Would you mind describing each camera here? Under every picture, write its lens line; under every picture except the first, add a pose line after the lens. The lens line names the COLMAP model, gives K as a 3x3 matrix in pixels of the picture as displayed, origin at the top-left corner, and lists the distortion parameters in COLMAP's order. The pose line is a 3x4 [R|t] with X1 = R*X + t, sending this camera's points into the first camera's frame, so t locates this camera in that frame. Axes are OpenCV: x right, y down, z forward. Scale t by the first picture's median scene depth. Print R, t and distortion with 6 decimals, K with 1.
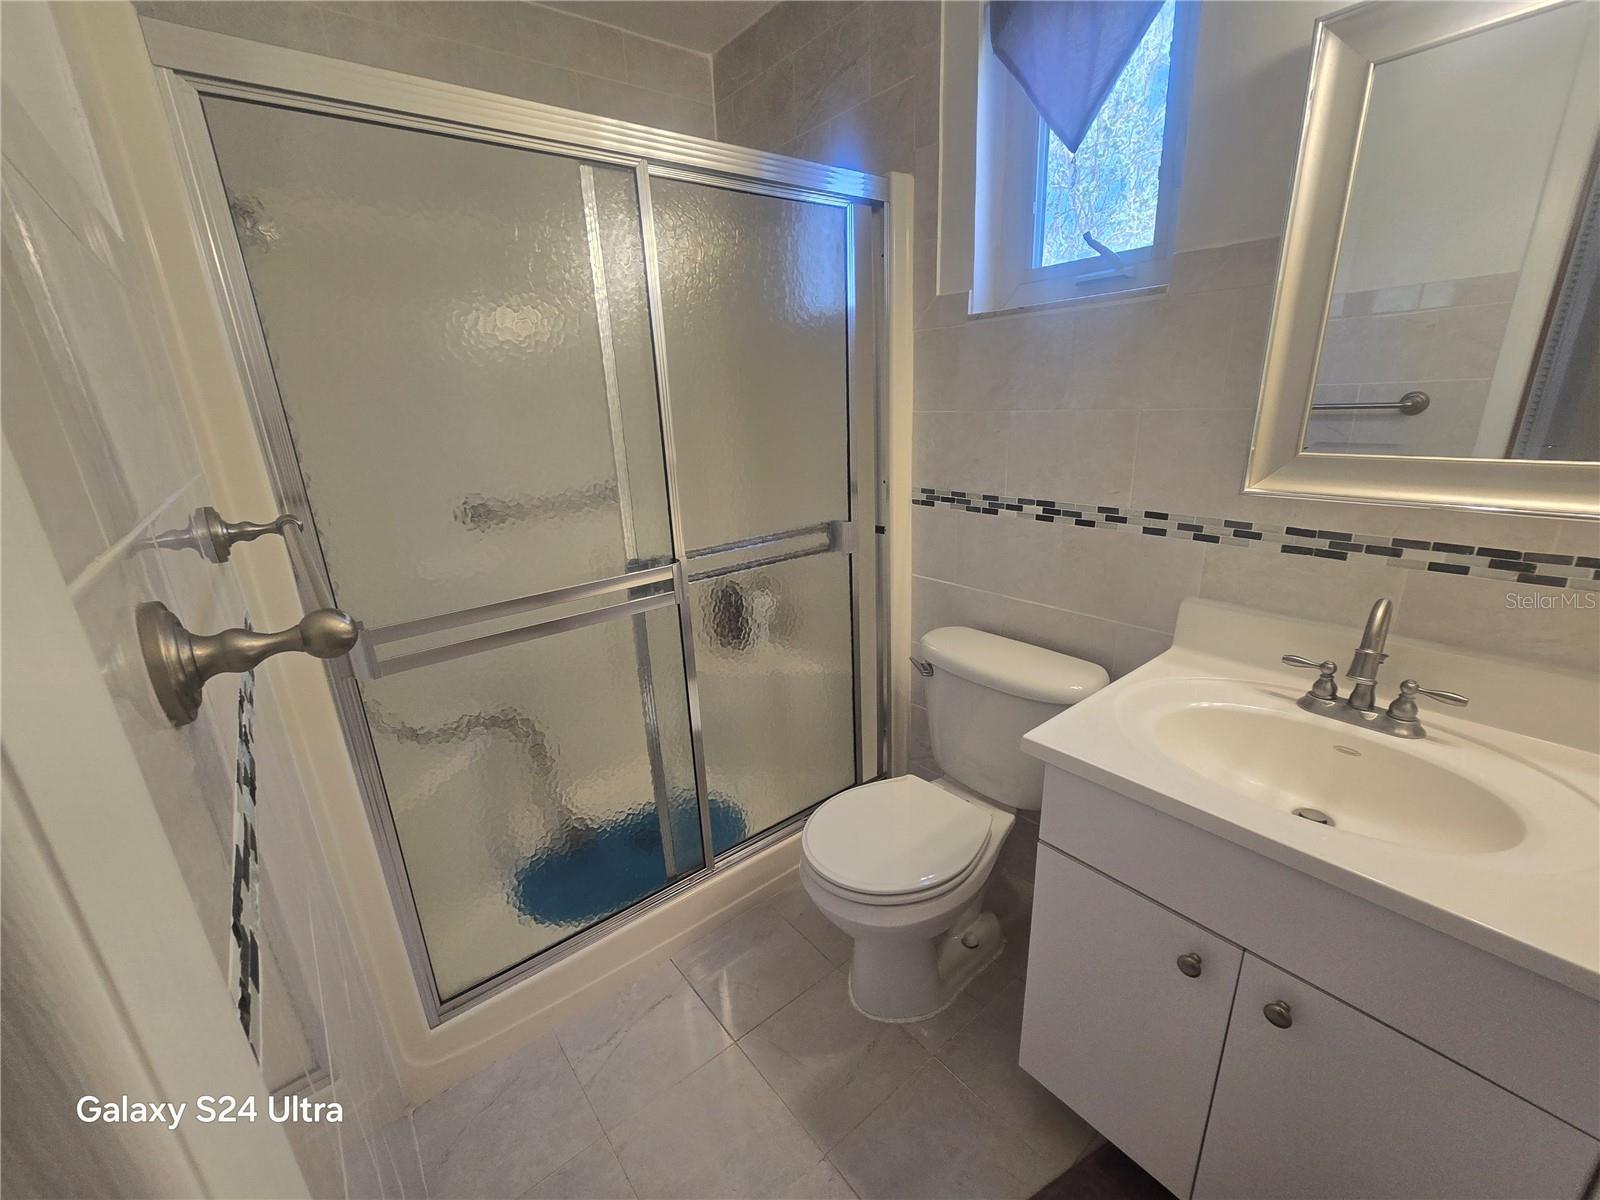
lens RADIAL K [[665.8, 0, 800.0], [0, 665.8, 600.0], [0, 0, 1]] dist [-0.000476, 0.000196]
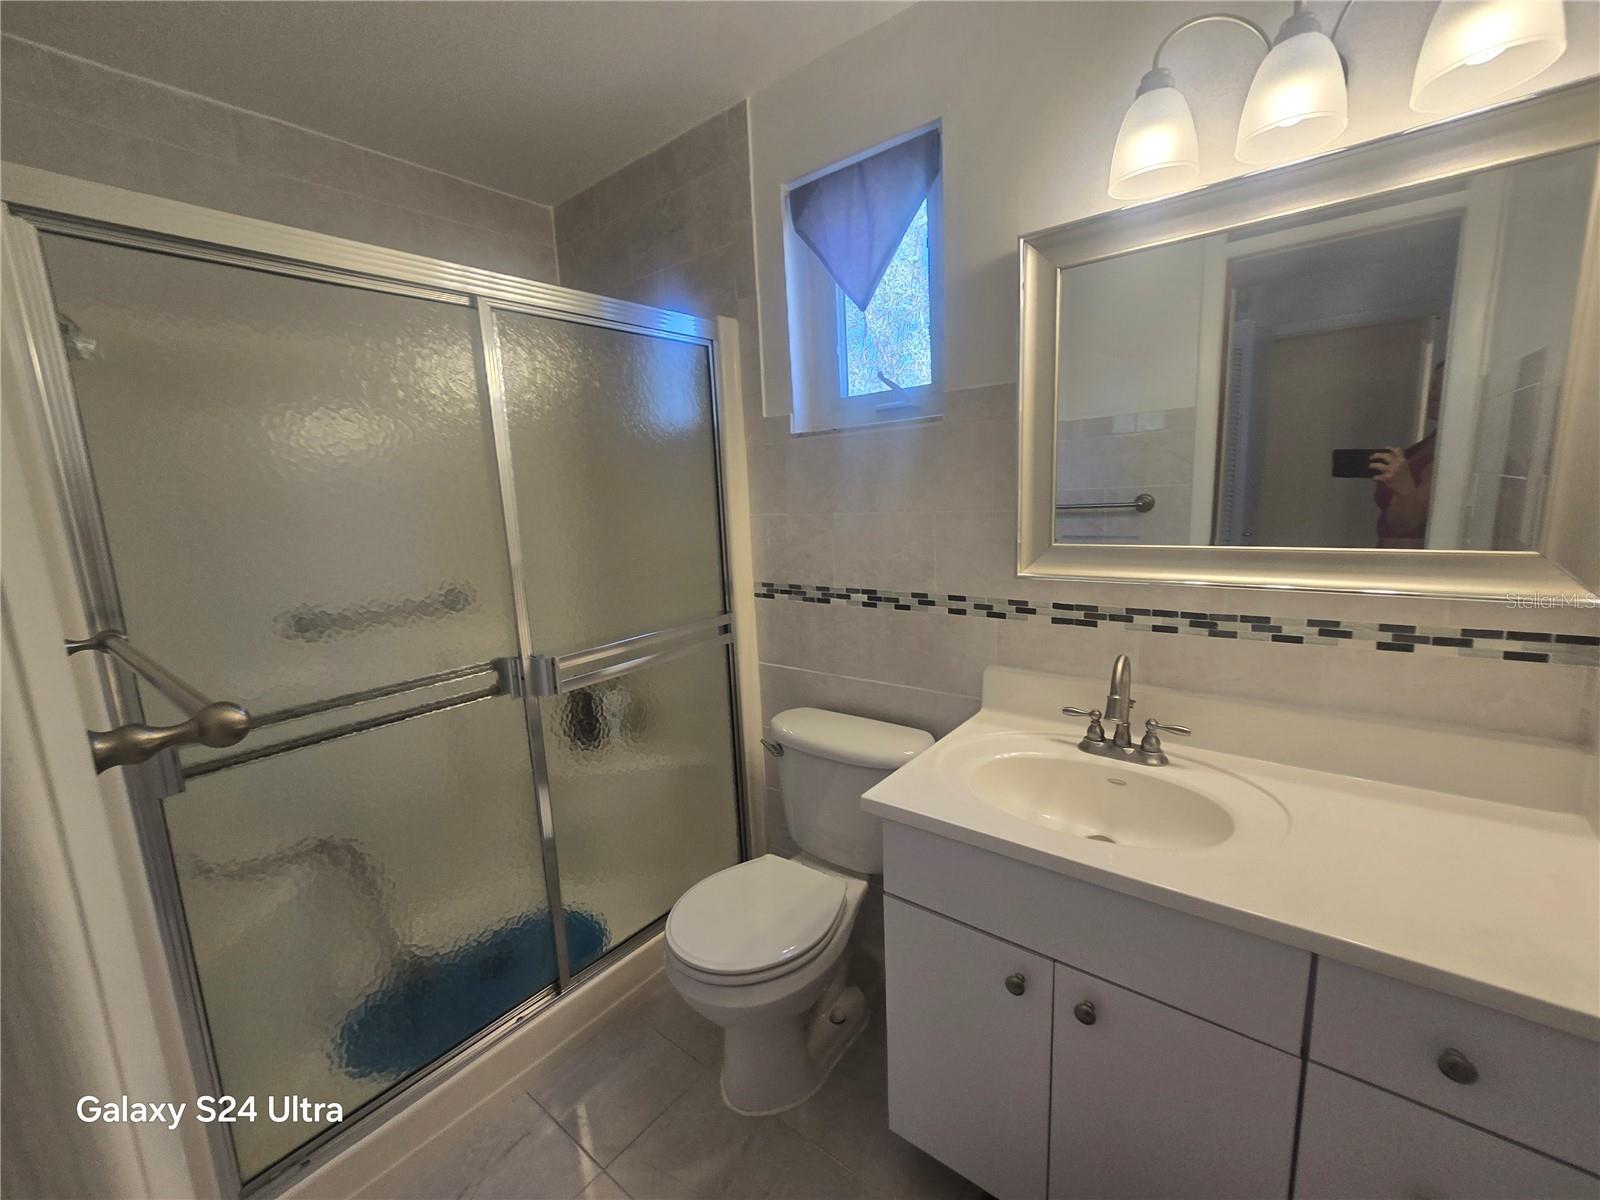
lens RADIAL K [[655.2, 0, 798.2], [0, 655.2, 601.9], [0, 0, 1]] dist [-0.003196, 0.001347]
pose [[0.974316, -0.041051, 0.221412, 0.000101], [0.071647, 0.988660, -0.131977, 0.012325], [-0.213483, 0.144451, 0.966209, -0.061709]]
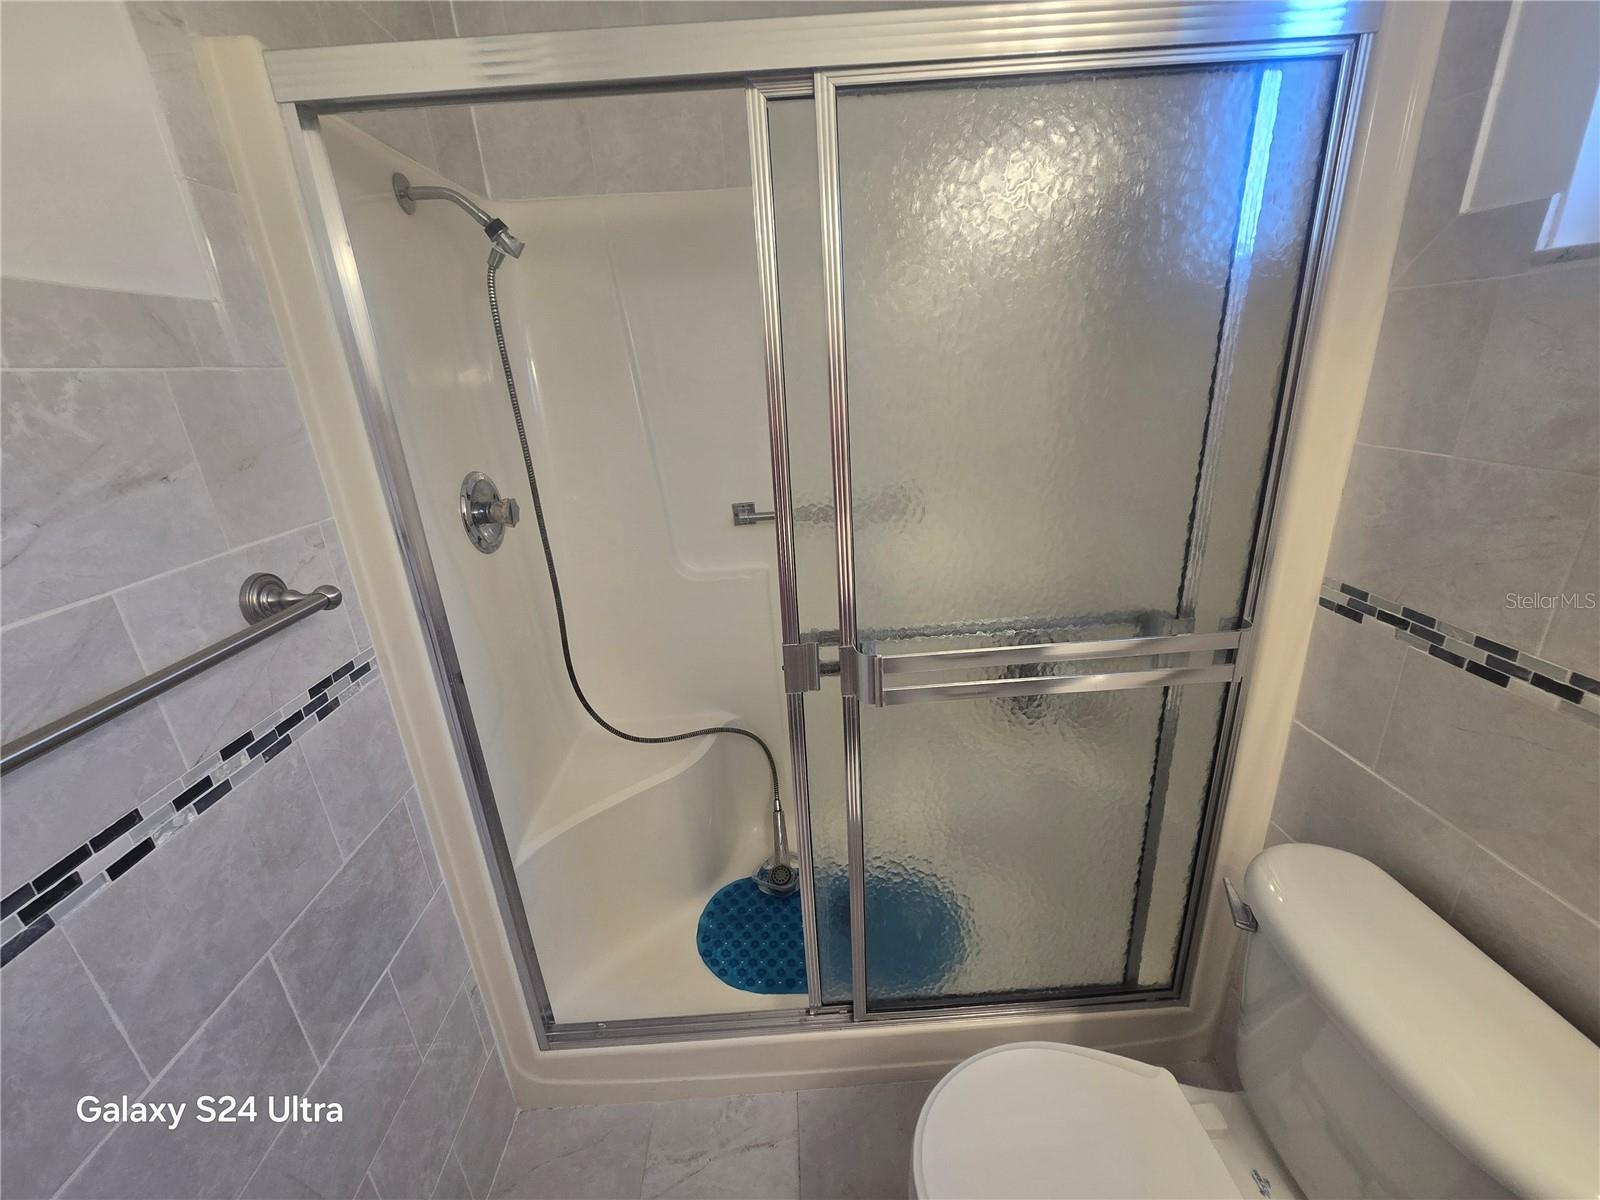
lens RADIAL K [[655.2, 0, 798.2], [0, 655.2, 601.9], [0, 0, 1]] dist [-0.003196, 0.001347]
pose [[0.797274, 0.200226, -0.569442, 0.163432], [-0.154180, 0.979639, 0.128592, -0.185435], [0.583595, -0.014726, 0.811911, 0.365519]]
